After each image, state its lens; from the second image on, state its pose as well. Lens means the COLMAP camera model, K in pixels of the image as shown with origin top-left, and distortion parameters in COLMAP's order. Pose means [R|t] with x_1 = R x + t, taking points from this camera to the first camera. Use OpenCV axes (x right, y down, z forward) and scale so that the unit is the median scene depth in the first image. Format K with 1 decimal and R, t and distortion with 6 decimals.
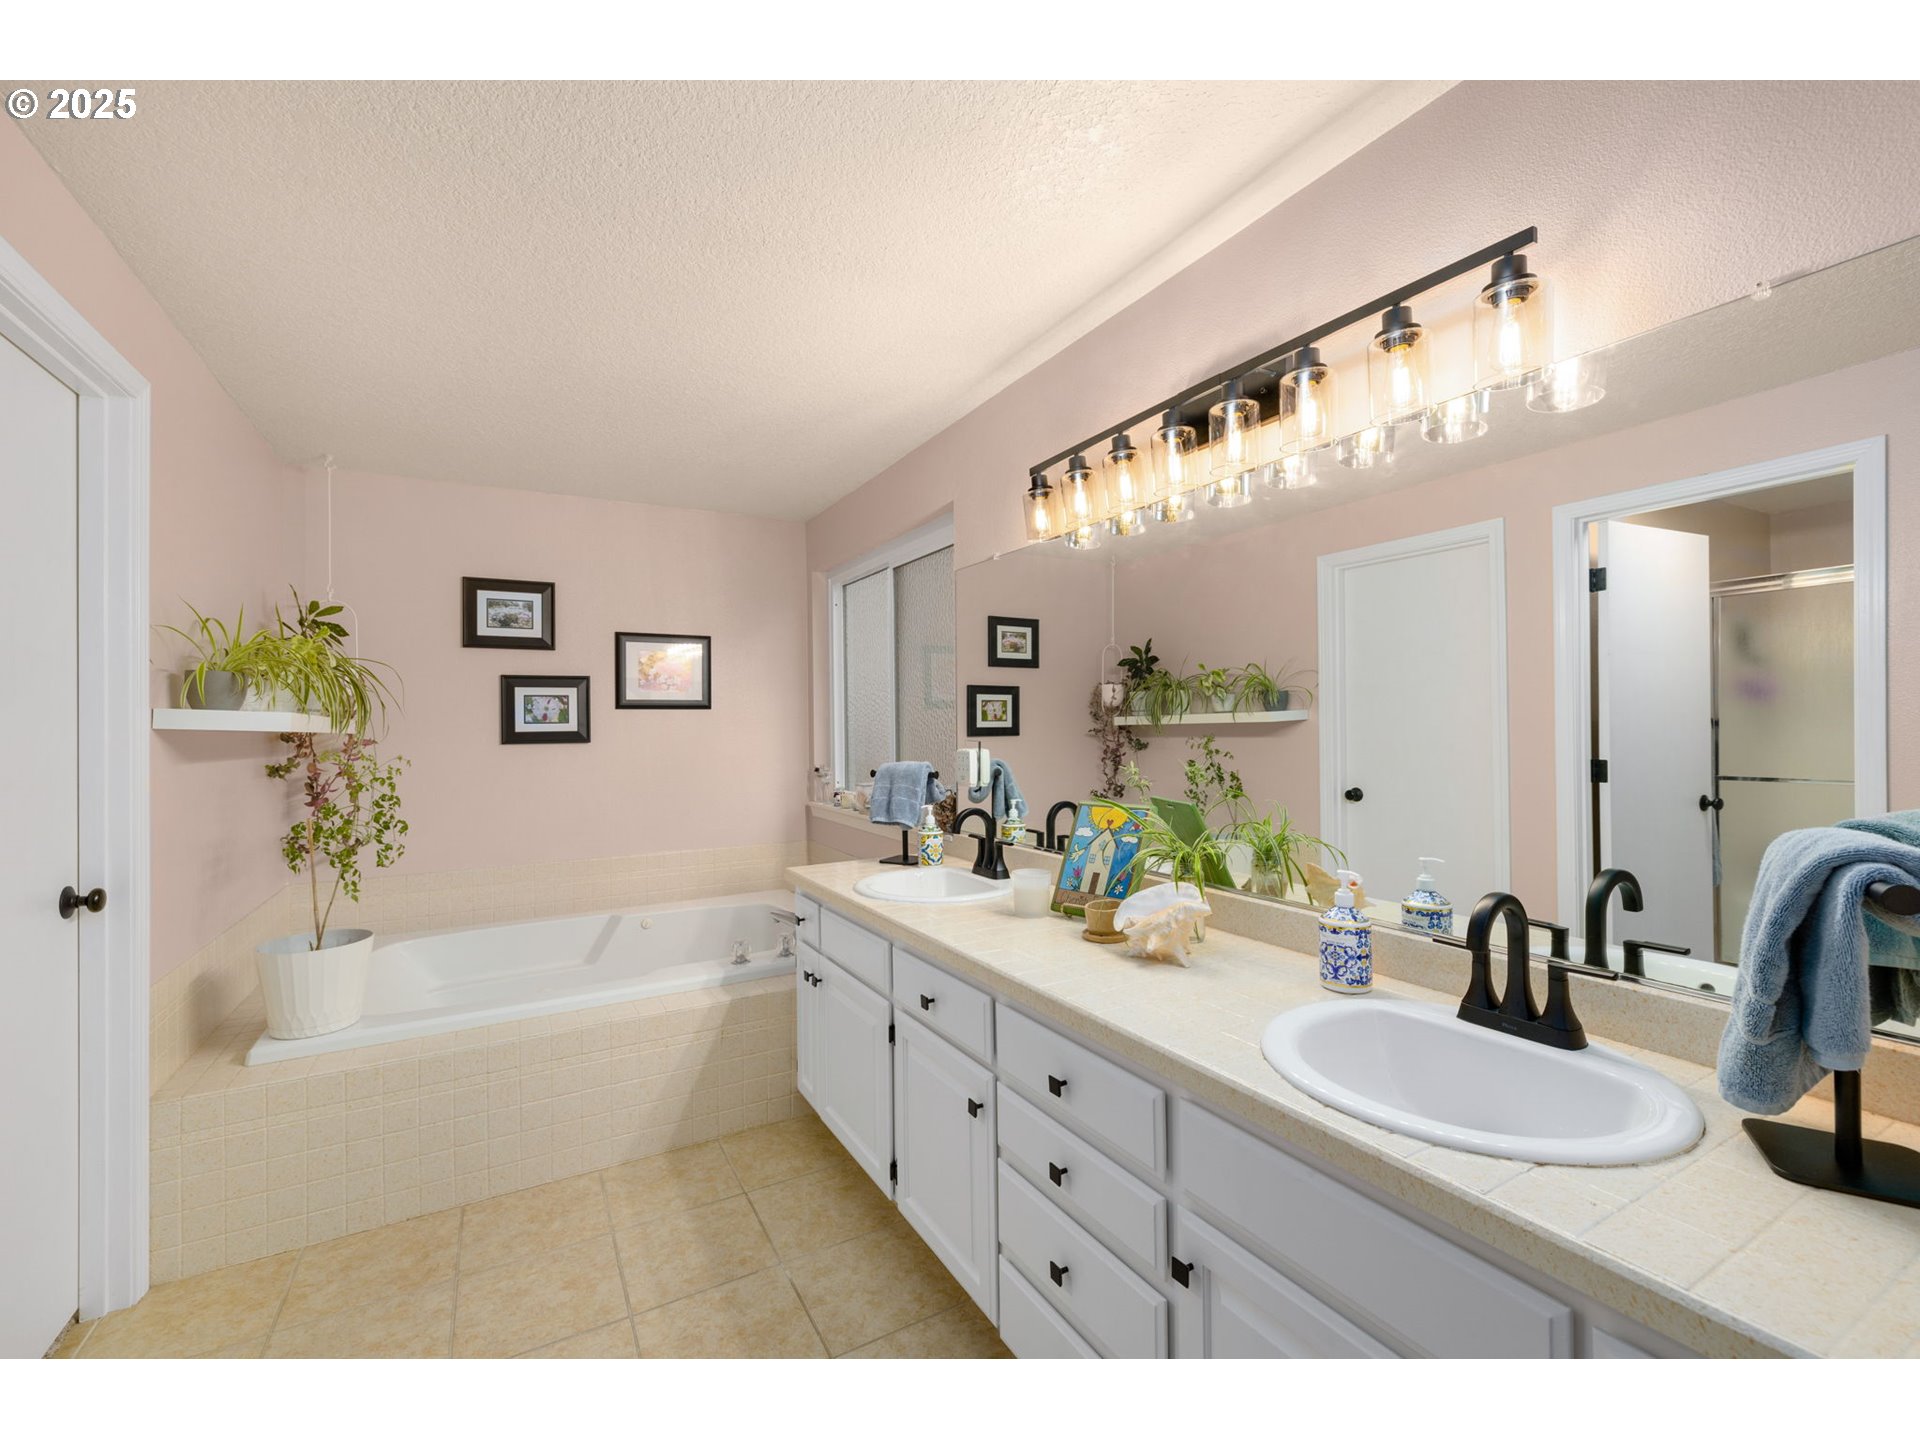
lens RADIAL K [[773.4, 0, 954.5], [0, 773.4, 723.0], [0, 0, 1]] dist [-0.000163, -0.000556]
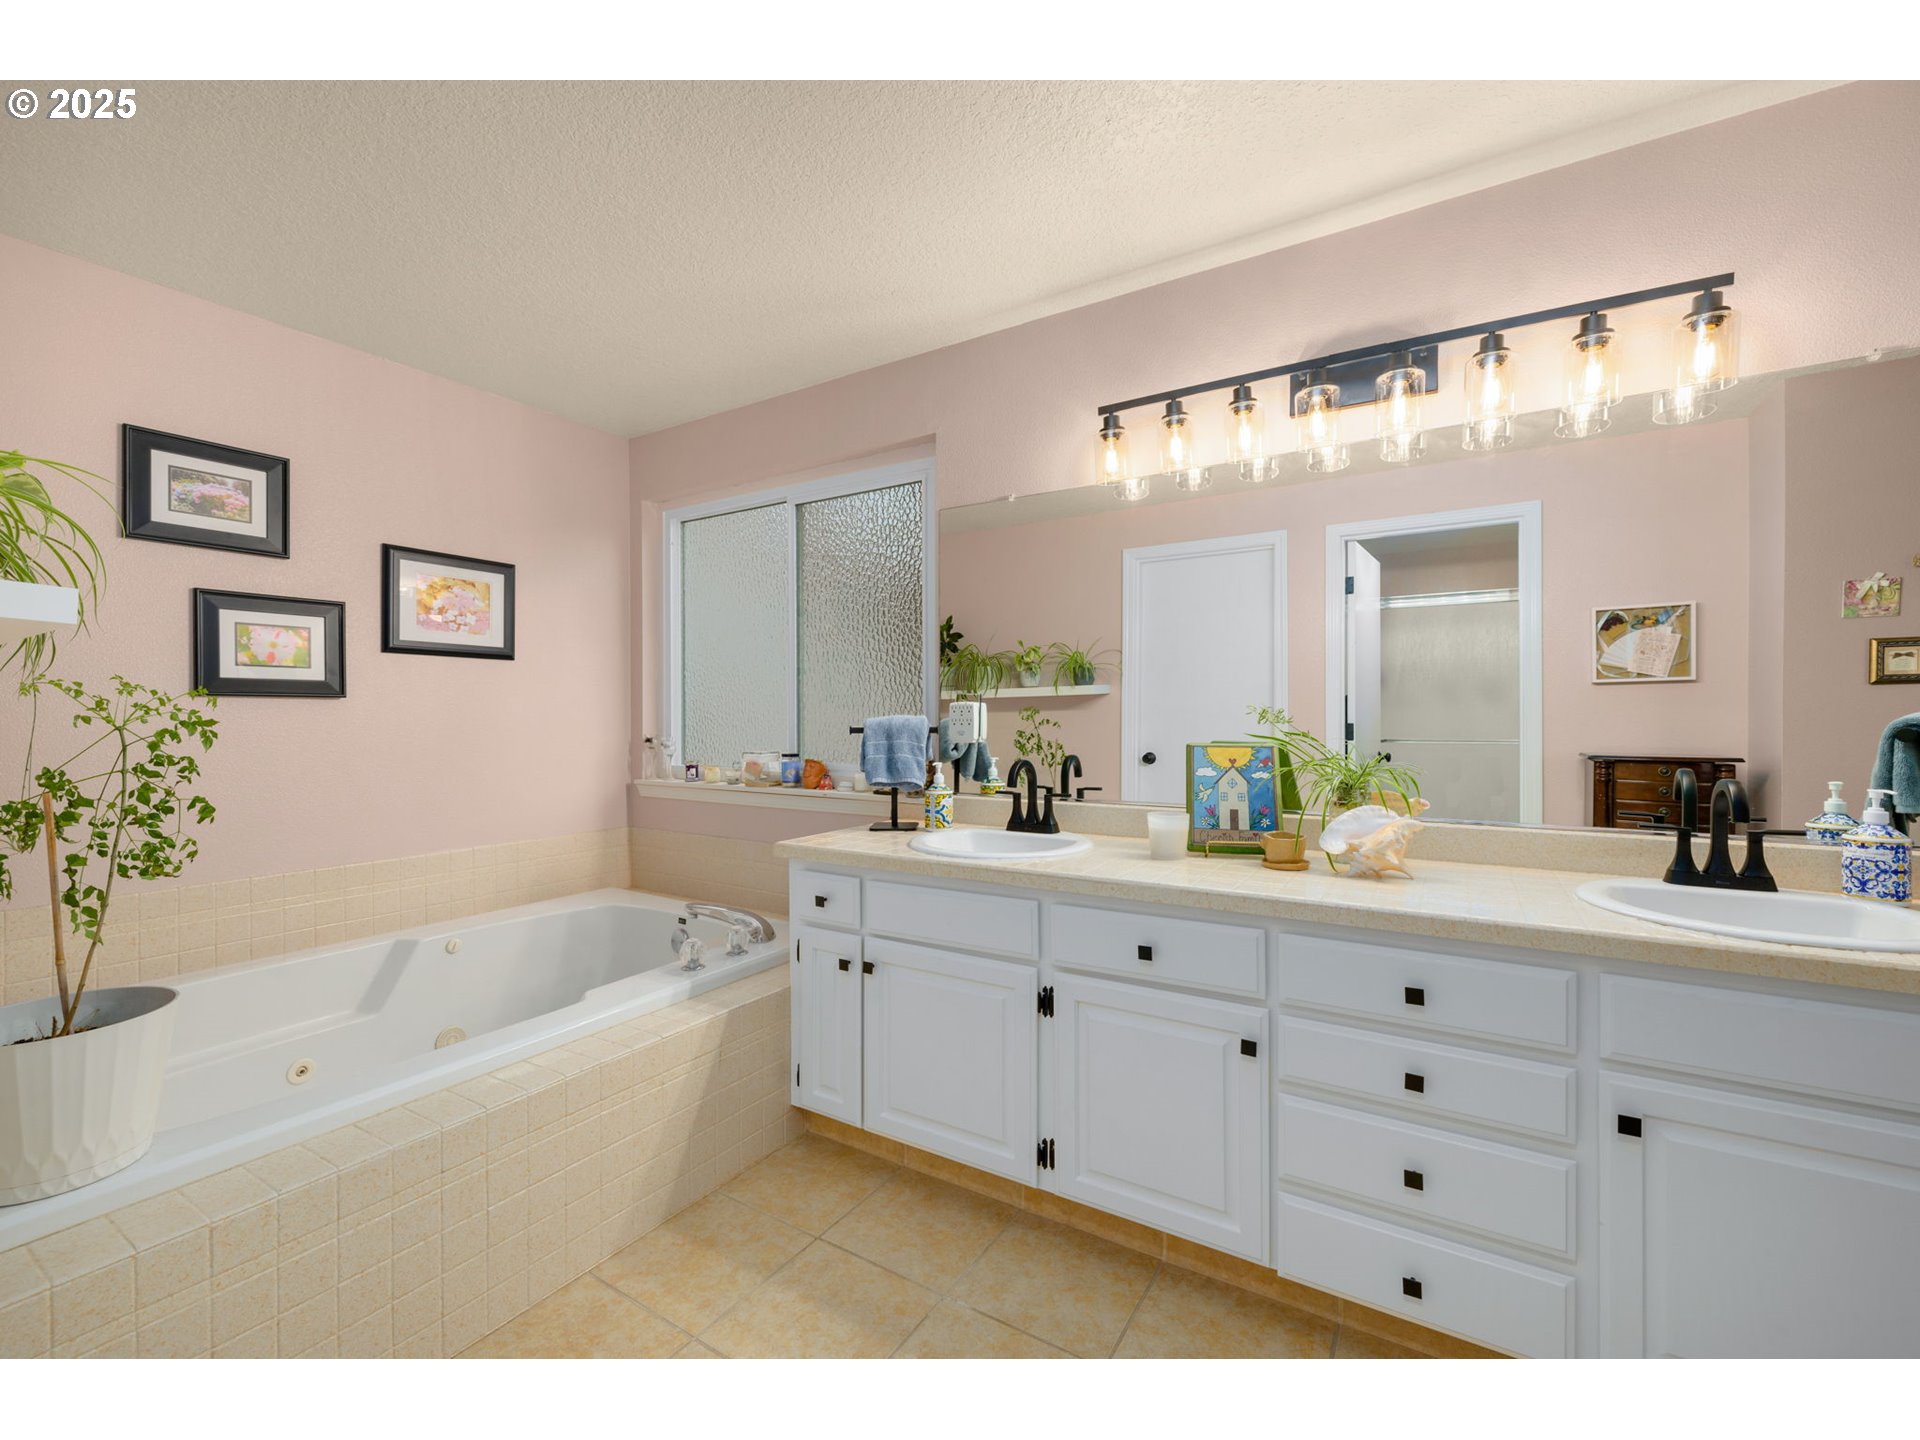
lens RADIAL K [[773.4, 0, 957.9], [0, 773.4, 718.6], [0, 0, 1]] dist [-0.000163, -0.000556]
pose [[0.887834, 0.008229, 0.460091, -0.322592], [-0.009961, 0.999949, 0.001337, 0.040163], [-0.460057, -0.005770, 0.887871, 0.138258]]
